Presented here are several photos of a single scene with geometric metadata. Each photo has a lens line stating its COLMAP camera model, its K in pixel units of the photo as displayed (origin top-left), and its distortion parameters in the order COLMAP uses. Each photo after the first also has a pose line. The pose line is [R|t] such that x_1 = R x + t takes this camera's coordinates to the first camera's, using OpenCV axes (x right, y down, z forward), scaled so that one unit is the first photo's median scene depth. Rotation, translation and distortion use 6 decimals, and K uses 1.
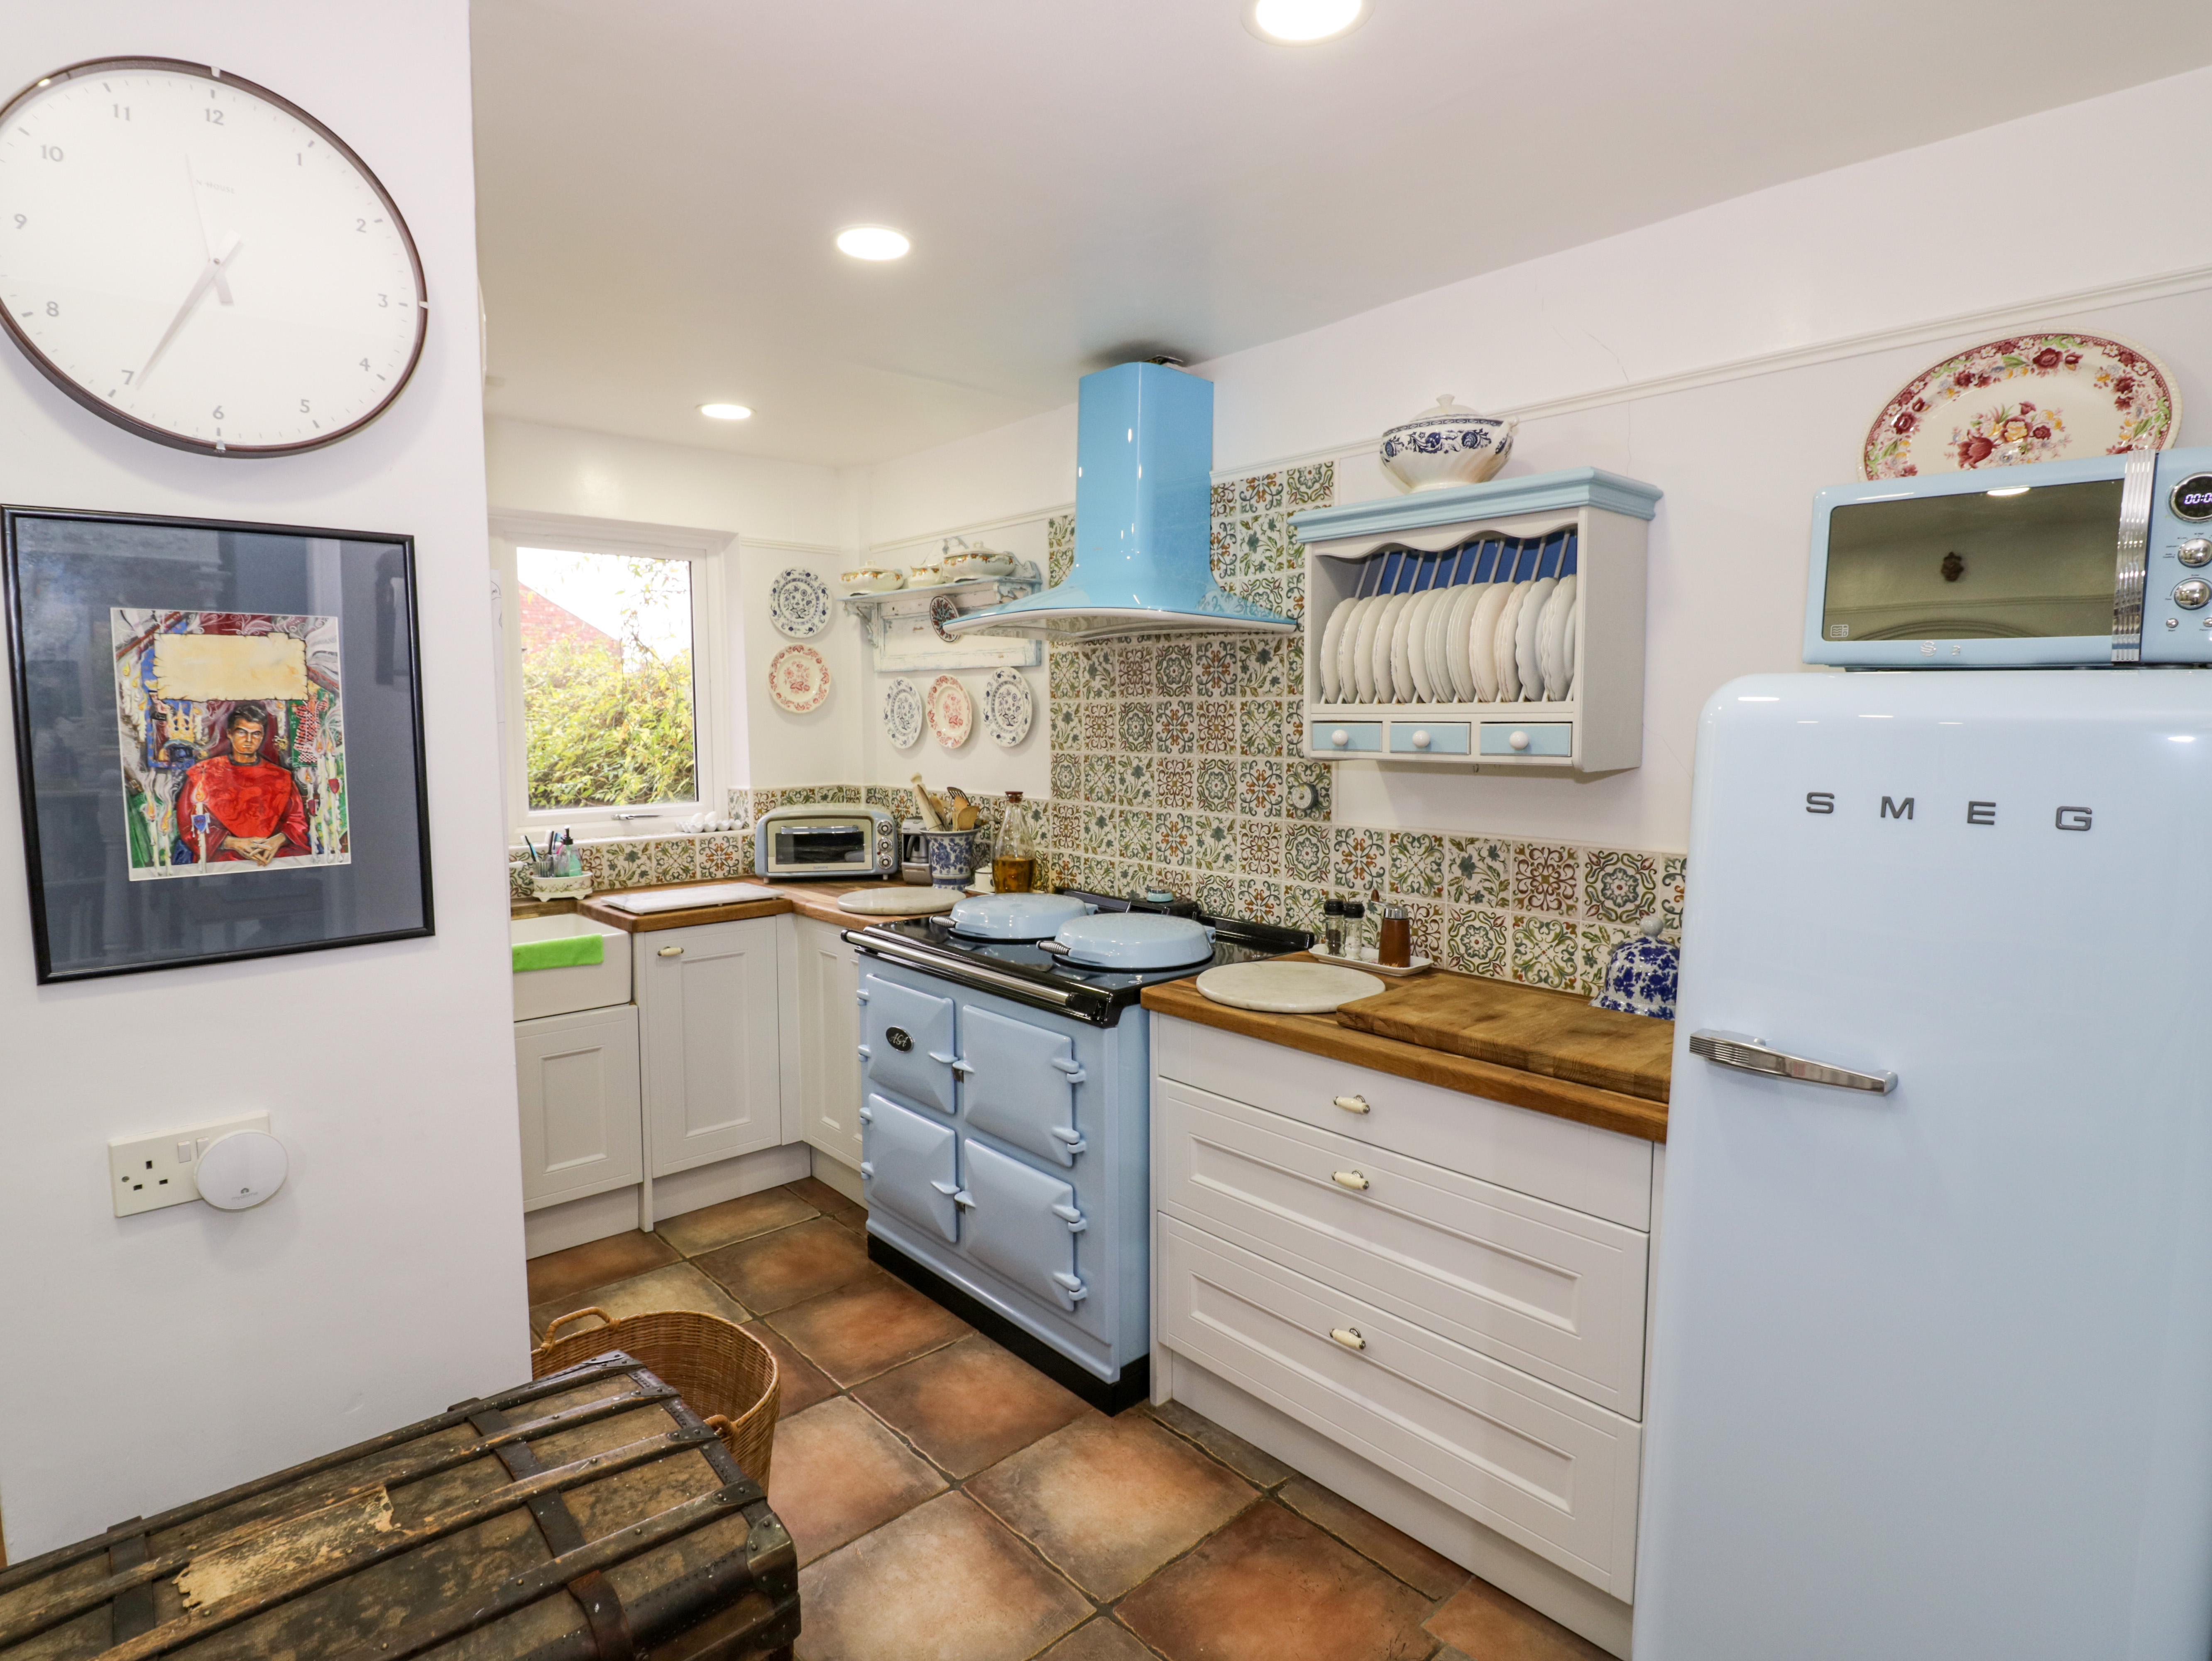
lens RADIAL K [[1153.4, 0, 1106.9], [0, 1153.4, 804.3], [0, 0, 1]] dist [0.004659, -0.015810]
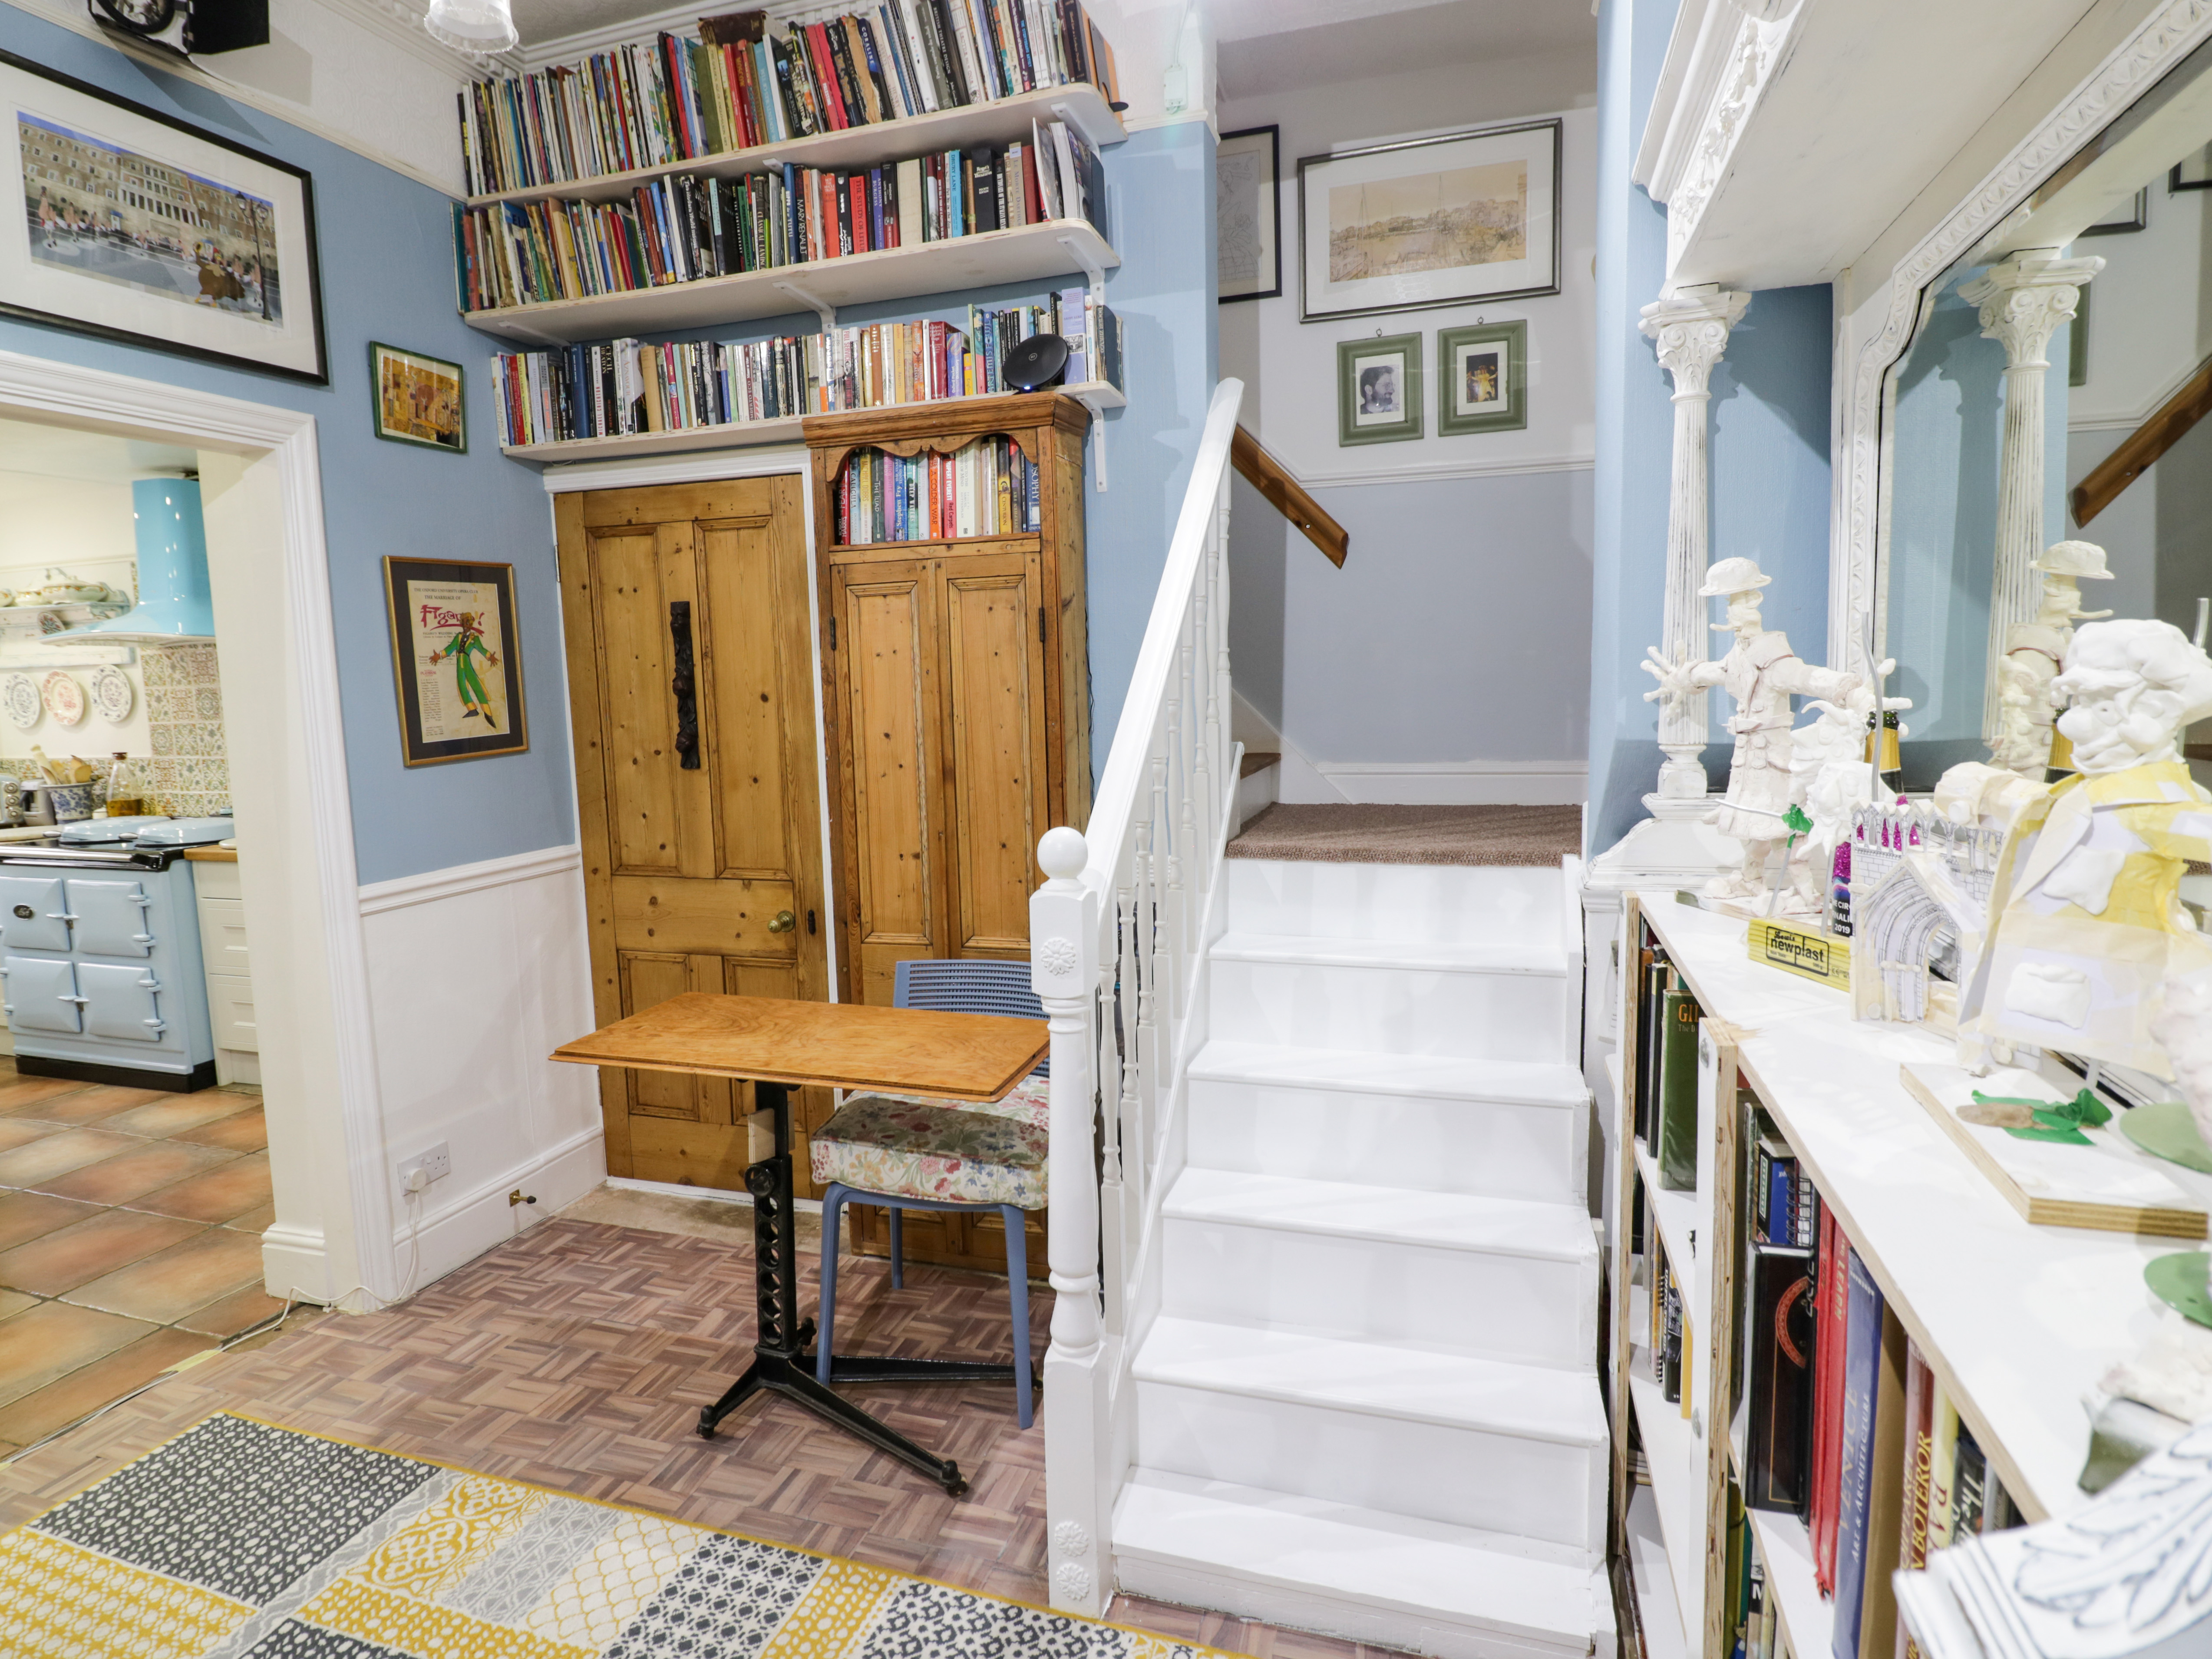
lens RADIAL K [[1208.7, 0, 1080.9], [0, 1208.7, 810.6], [0, 0, 1]] dist [0.003328, -0.012569]
pose [[0.872514, -0.074985, 0.482801, 0.279534], [0.063681, 0.997177, 0.039790, 0.092982], [-0.484422, -0.003972, 0.874826, -1.059853]]
